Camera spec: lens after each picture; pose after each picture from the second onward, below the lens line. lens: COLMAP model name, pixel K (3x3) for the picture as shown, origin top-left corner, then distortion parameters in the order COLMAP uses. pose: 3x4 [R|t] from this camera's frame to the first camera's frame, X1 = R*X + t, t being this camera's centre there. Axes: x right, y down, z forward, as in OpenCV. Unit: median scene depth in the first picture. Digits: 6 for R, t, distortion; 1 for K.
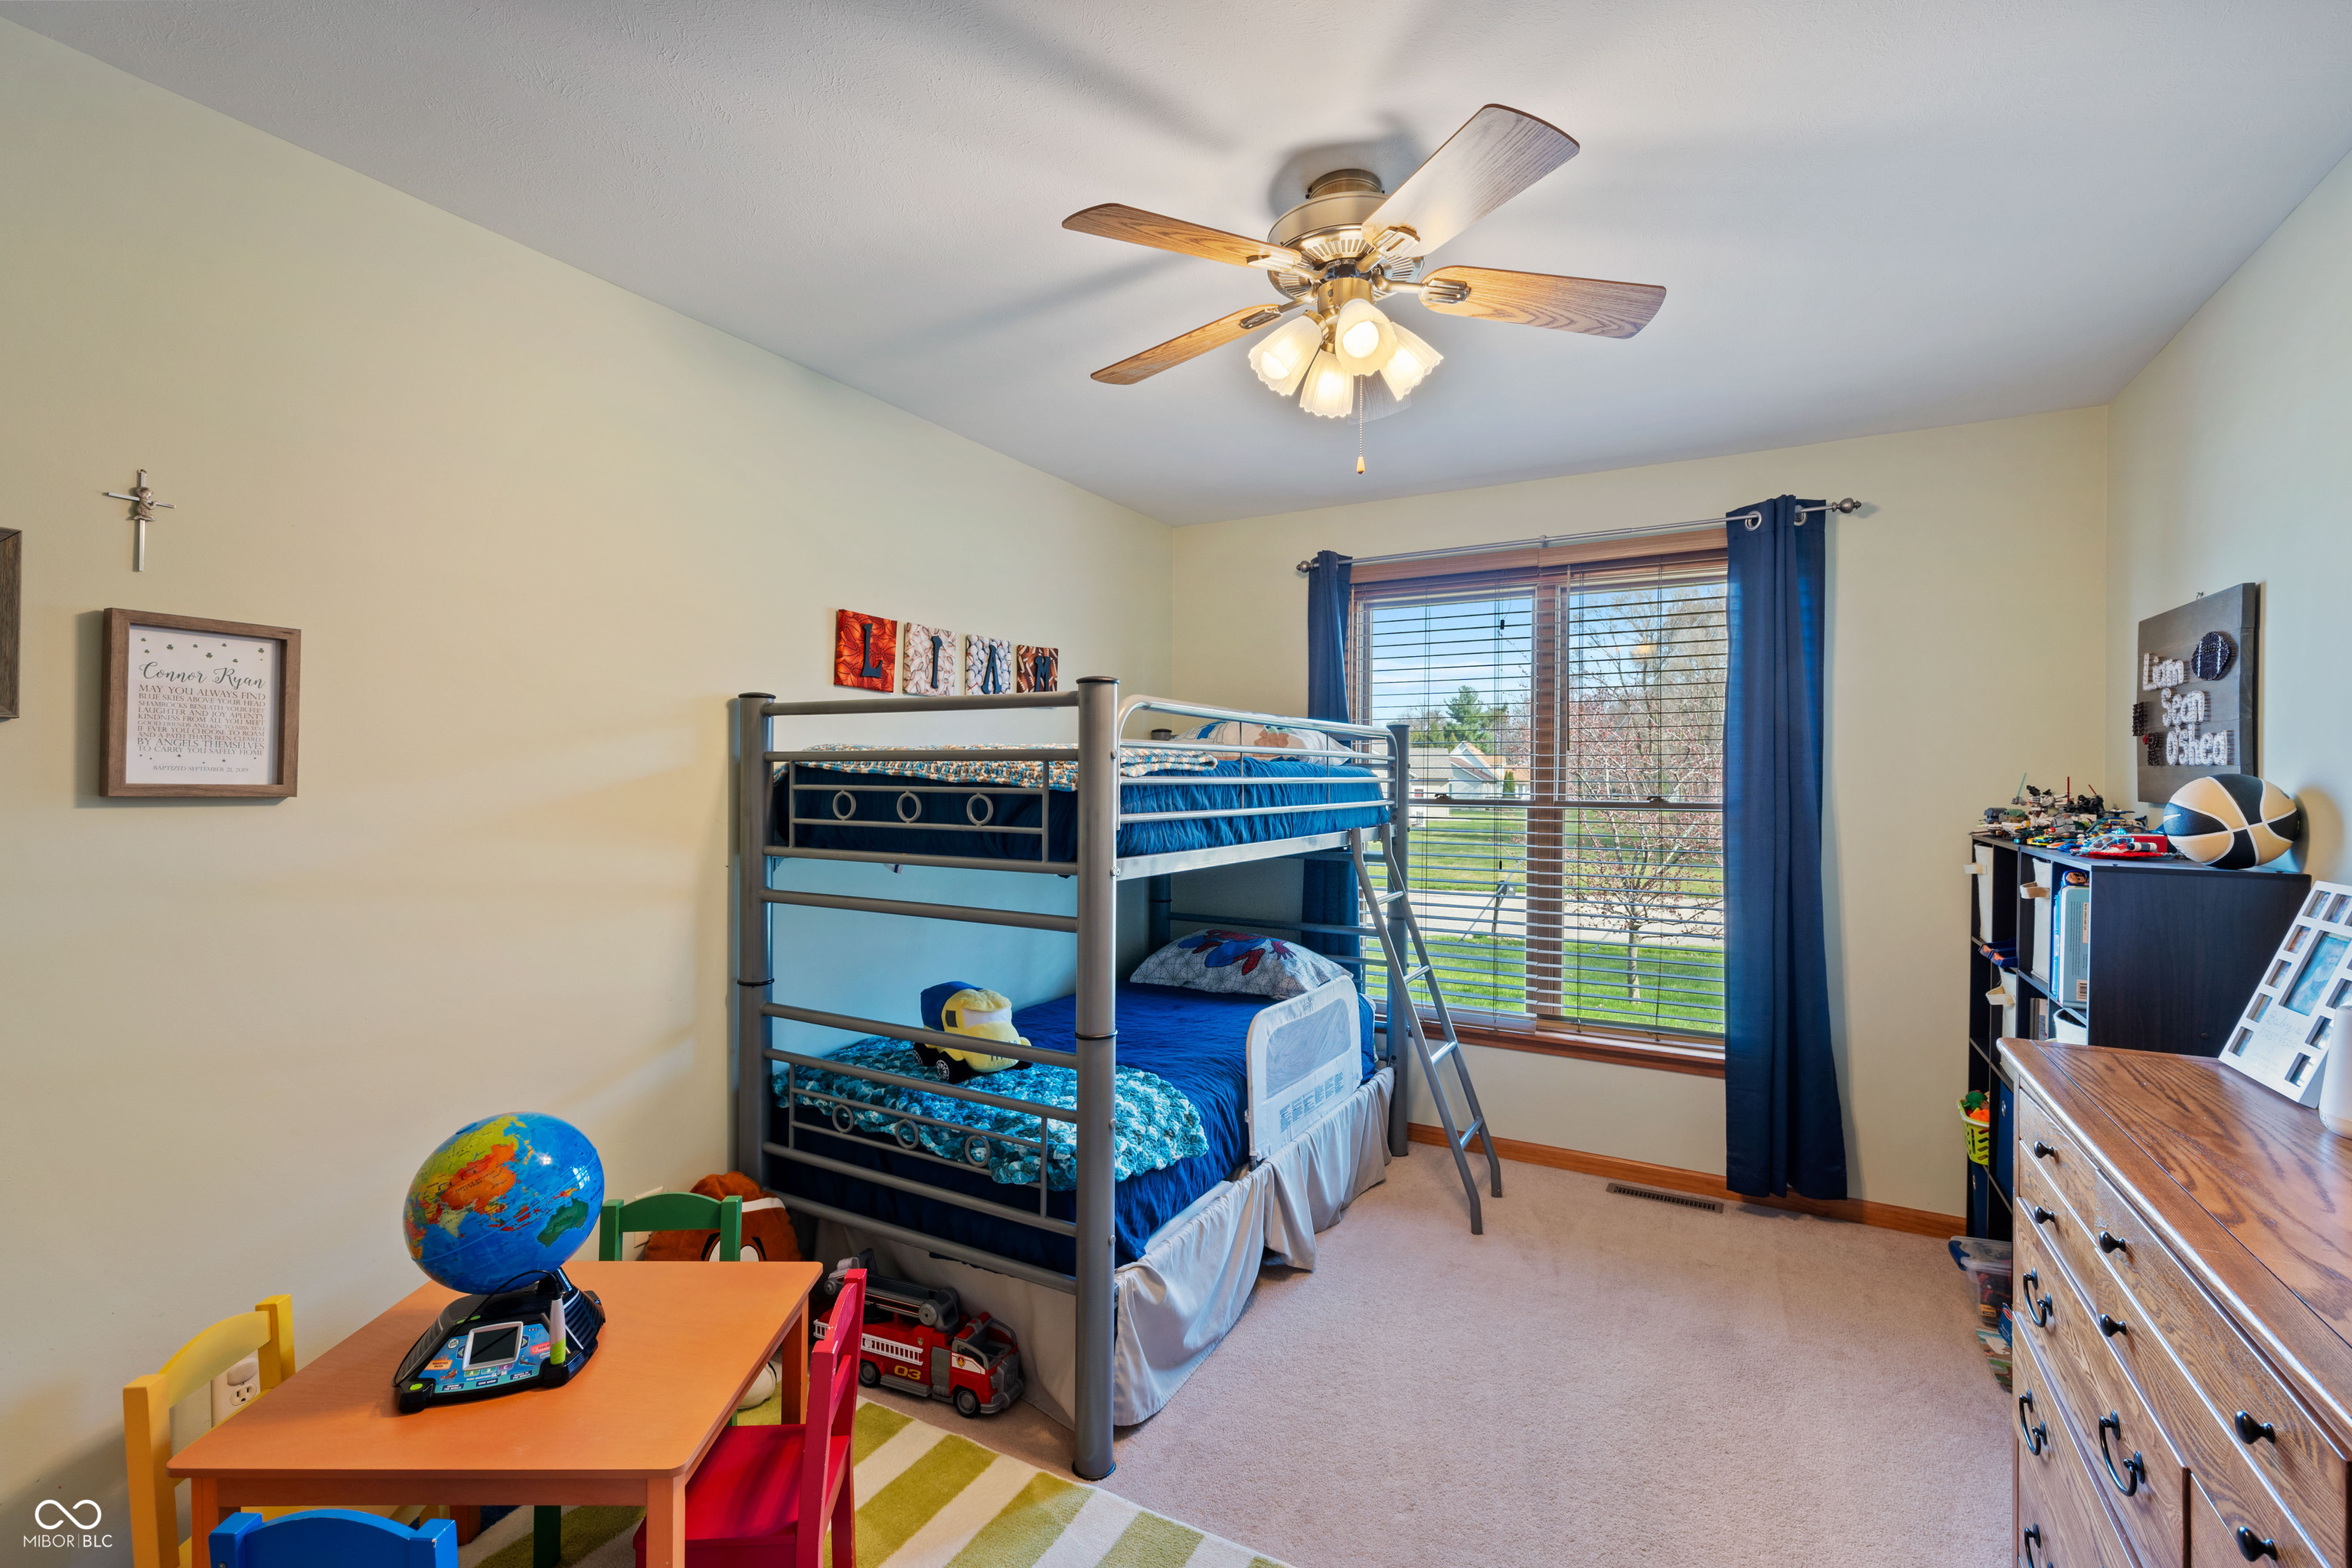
lens RADIAL K [[1034.0, 0, 1172.0], [0, 1034.0, 779.9], [0, 0, 1]] dist [-0.000828, -0.000762]
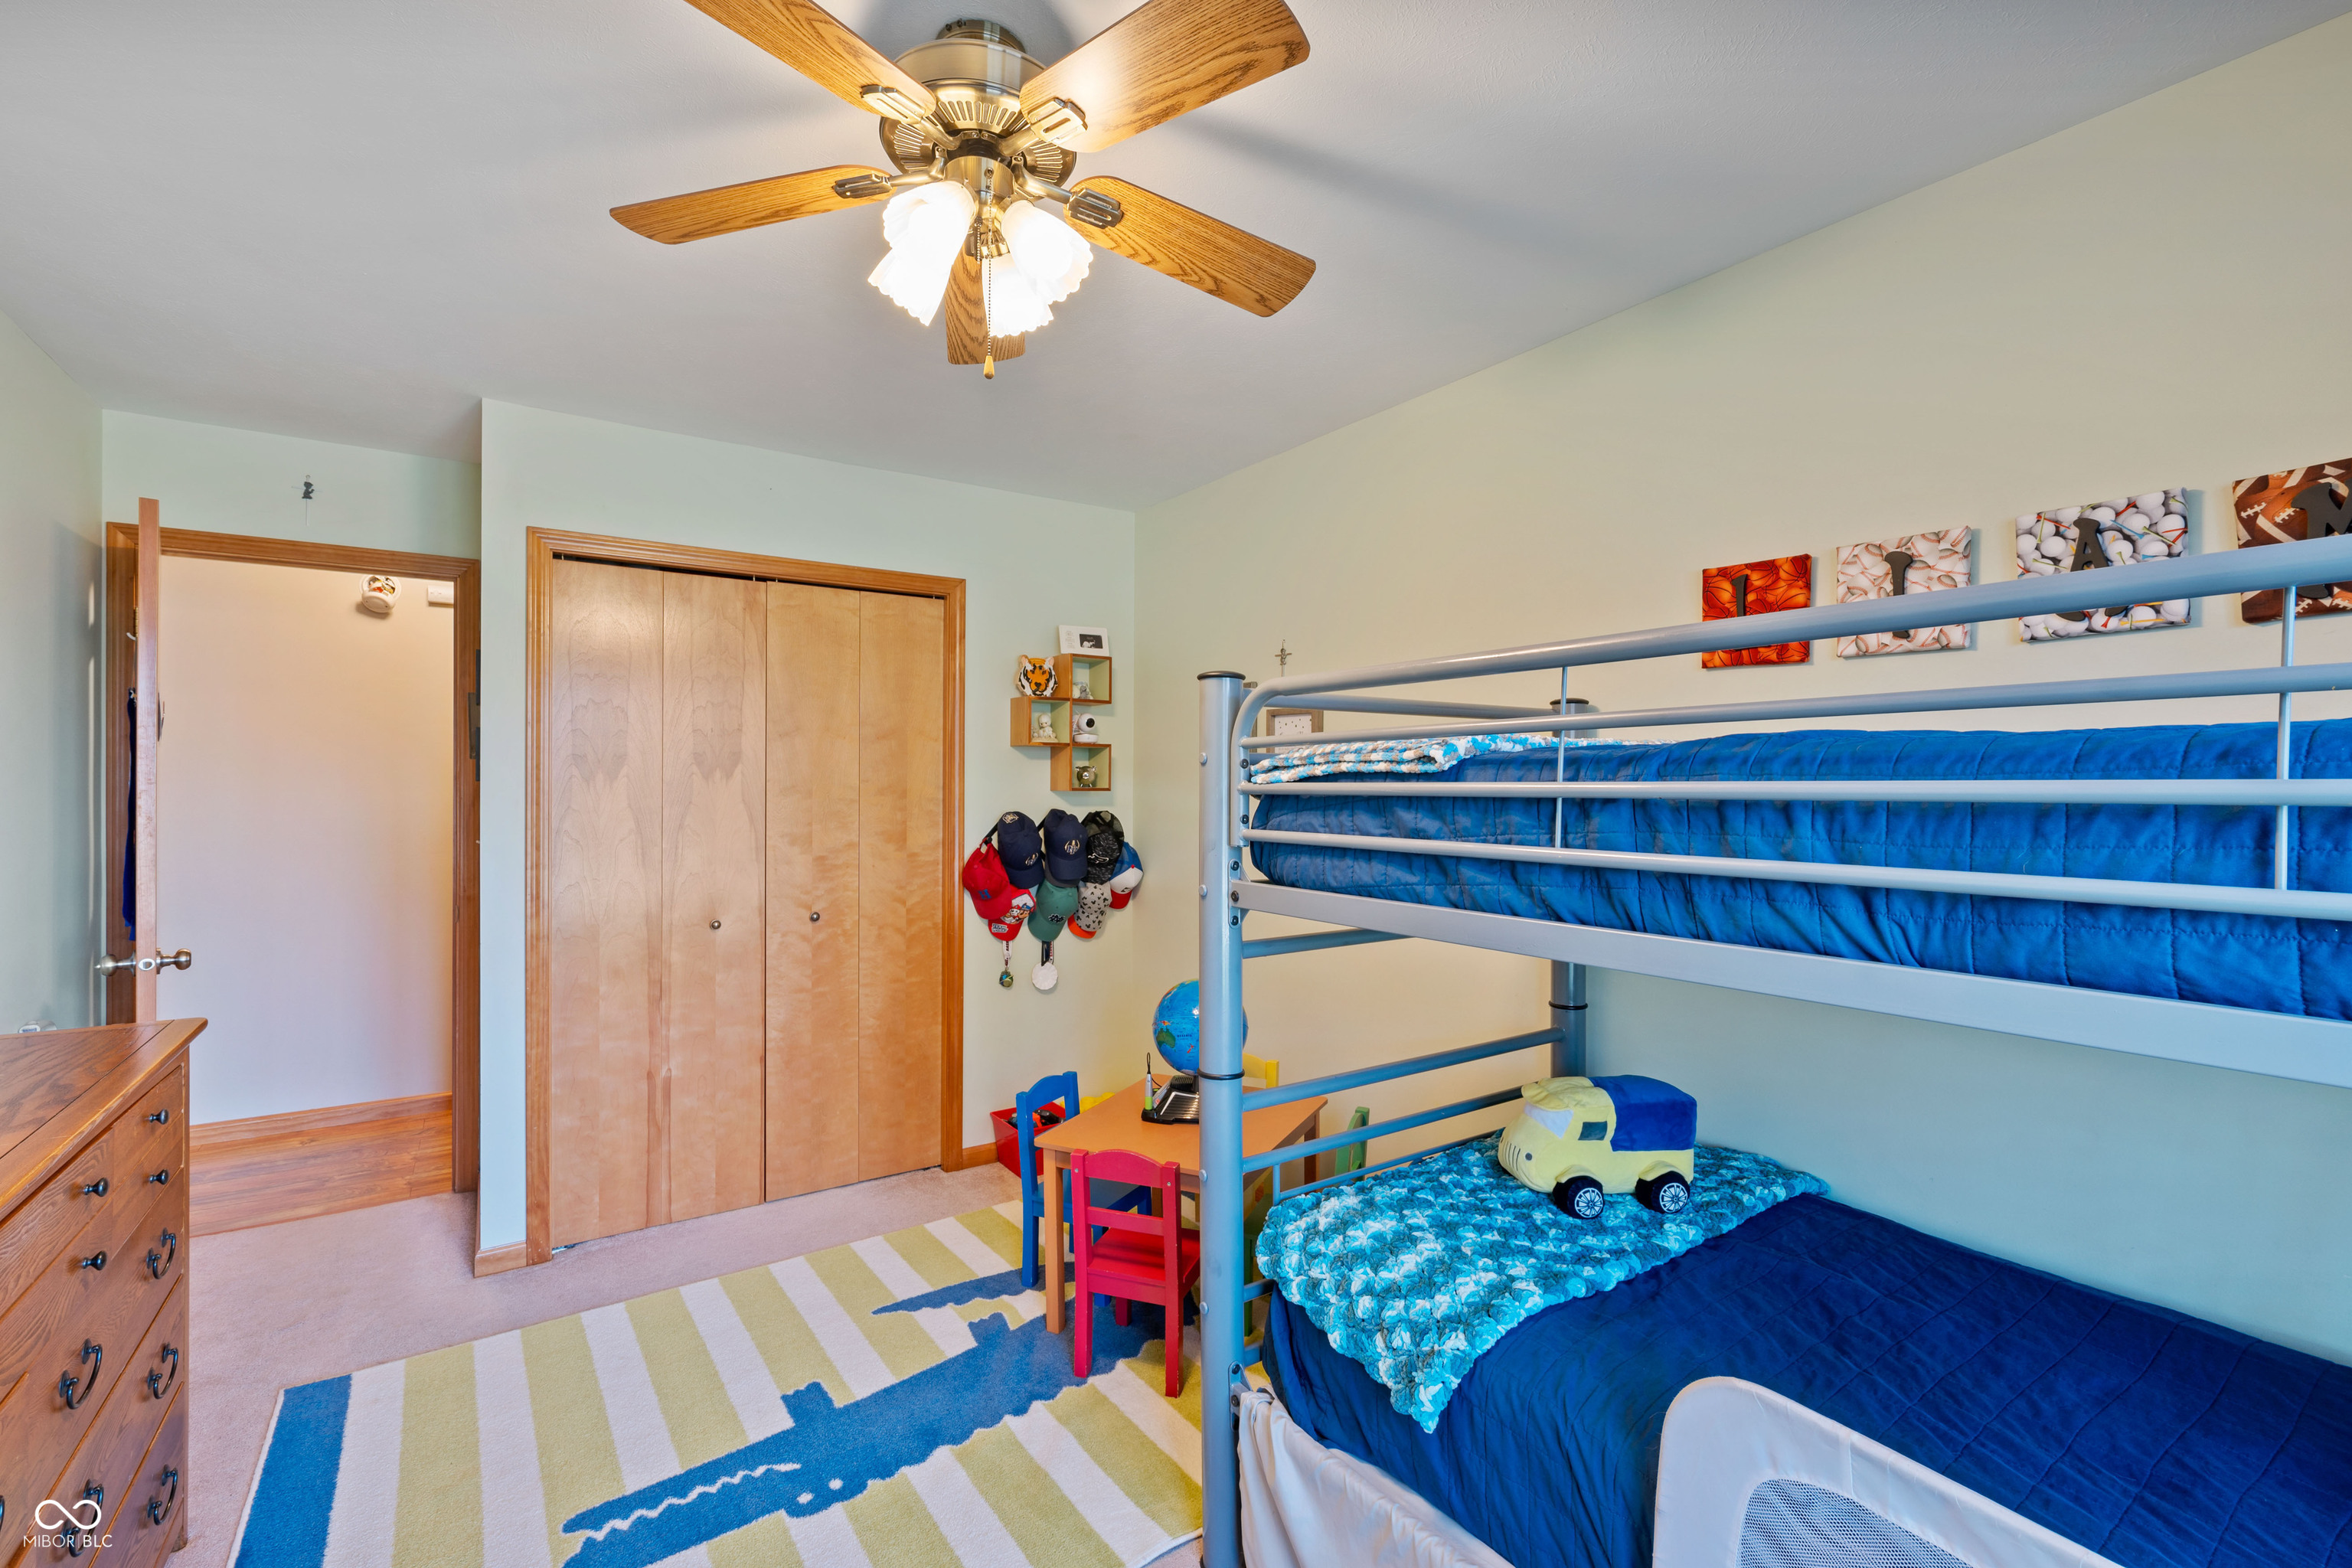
lens RADIAL K [[1034.0, 0, 1174.1], [0, 1034.0, 784.9], [0, 0, 1]] dist [-0.000828, -0.000762]
pose [[-0.445969, -0.008708, -0.895006, 0.621277], [-0.007744, 0.999953, -0.005871, 0.002885], [0.895015, 0.004313, -0.446015, 1.137679]]
